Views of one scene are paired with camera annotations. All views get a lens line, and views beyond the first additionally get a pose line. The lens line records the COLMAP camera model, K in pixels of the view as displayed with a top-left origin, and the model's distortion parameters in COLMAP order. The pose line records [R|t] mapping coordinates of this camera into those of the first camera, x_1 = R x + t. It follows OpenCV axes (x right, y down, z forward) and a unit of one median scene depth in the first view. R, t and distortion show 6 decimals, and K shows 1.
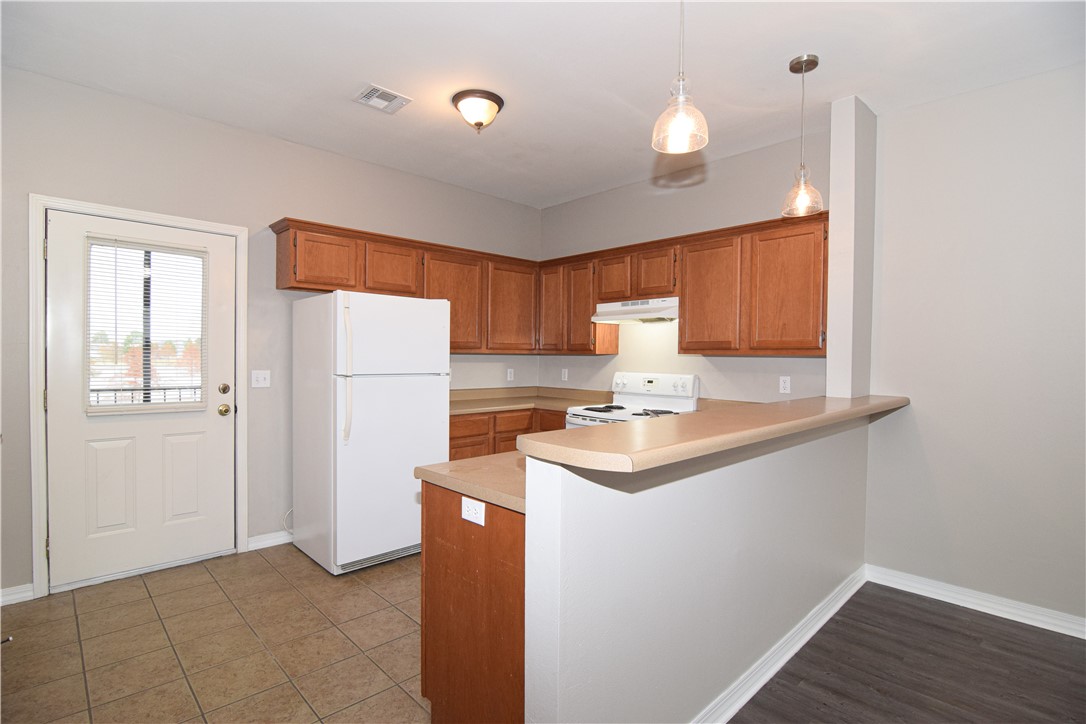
lens RADIAL K [[523.2, 0, 542.9], [0, 523.2, 367.3], [0, 0, 1]] dist [-0.005521, -0.009158]
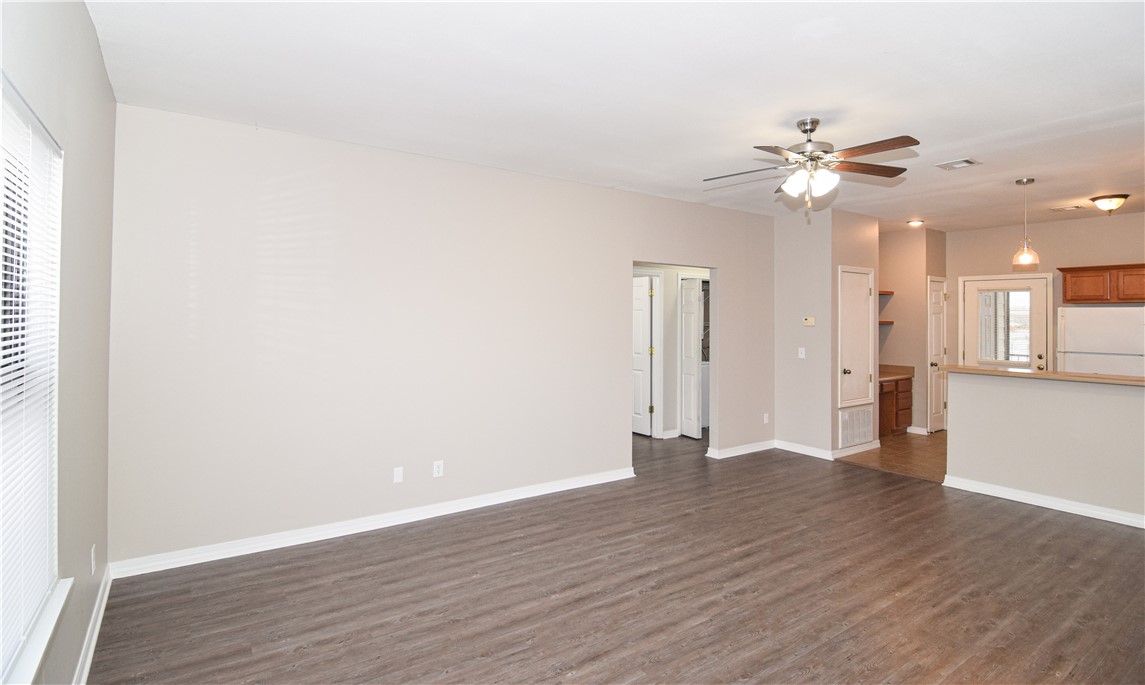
lens RADIAL K [[564.5, 0, 574.9], [0, 564.5, 309.1], [0, 0, 1]] dist [-0.002875, -0.010957]
pose [[-0.154014, -0.026333, -0.987718, 1.428073], [-0.030044, 0.999307, -0.021957, -0.031910], [0.987612, 0.026293, -0.154699, -0.329808]]
